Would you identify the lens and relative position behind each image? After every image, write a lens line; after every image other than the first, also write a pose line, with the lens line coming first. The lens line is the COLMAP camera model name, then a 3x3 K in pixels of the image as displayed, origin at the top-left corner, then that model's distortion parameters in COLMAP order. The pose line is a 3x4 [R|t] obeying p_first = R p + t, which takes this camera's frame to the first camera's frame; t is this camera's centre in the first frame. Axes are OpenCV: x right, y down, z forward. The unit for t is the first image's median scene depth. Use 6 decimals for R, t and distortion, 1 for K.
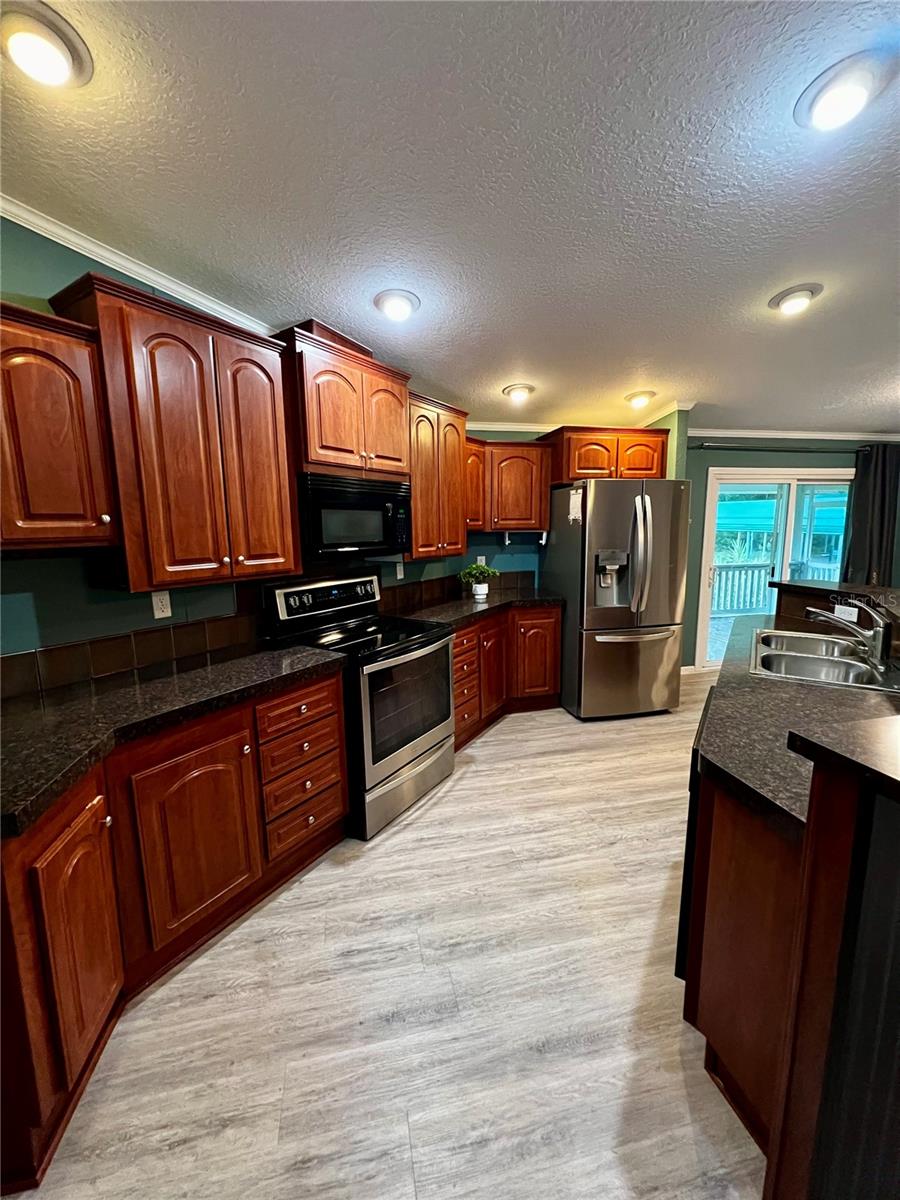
lens RADIAL K [[481.6, 0, 452.0], [0, 481.6, 599.7], [0, 0, 1]] dist [0.002648, 0.000545]
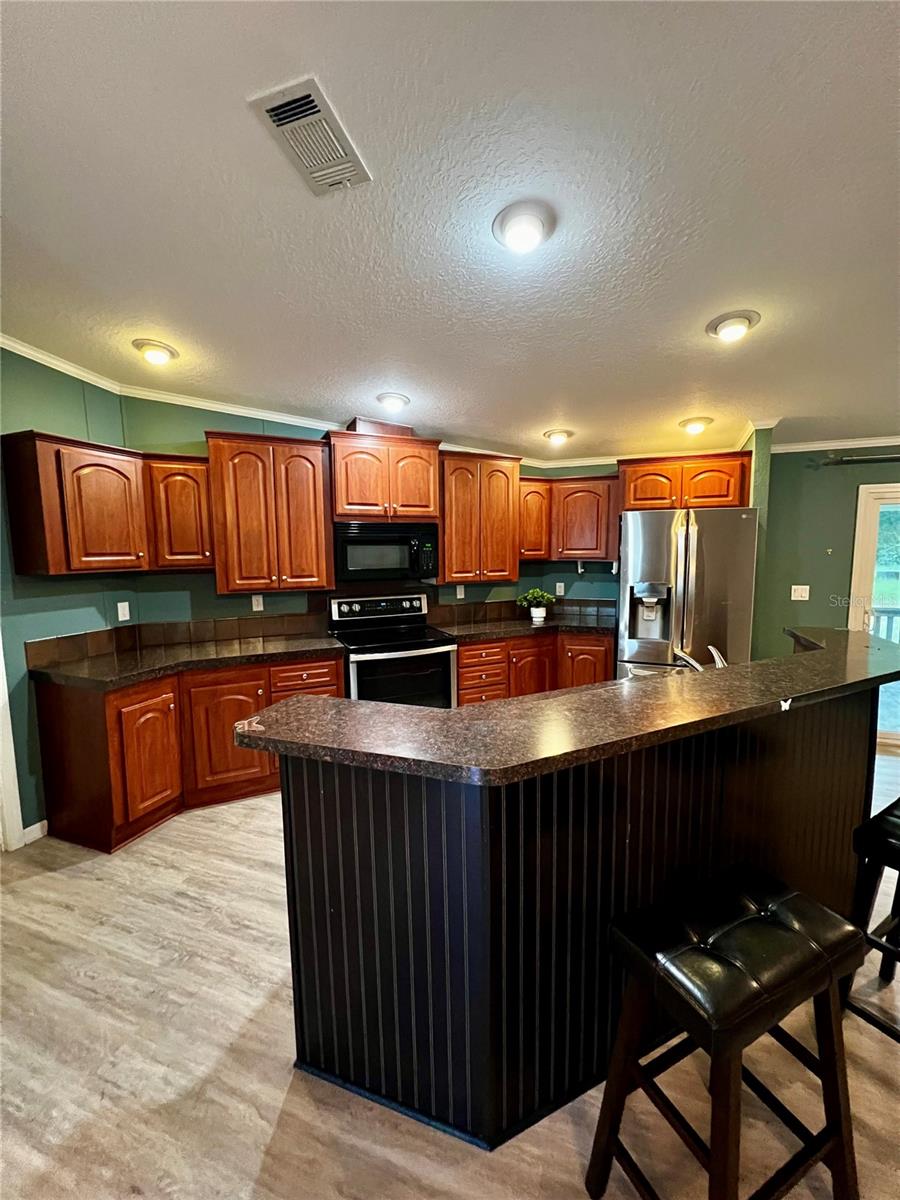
lens RADIAL K [[481.6, 0, 449.0], [0, 481.6, 598.9], [0, 0, 1]] dist [0.002648, 0.000545]
pose [[0.843824, 0.060938, -0.533148, 0.708189], [-0.083398, 0.996352, -0.018114, -0.023991], [0.530099, 0.059749, 0.845828, -0.057683]]
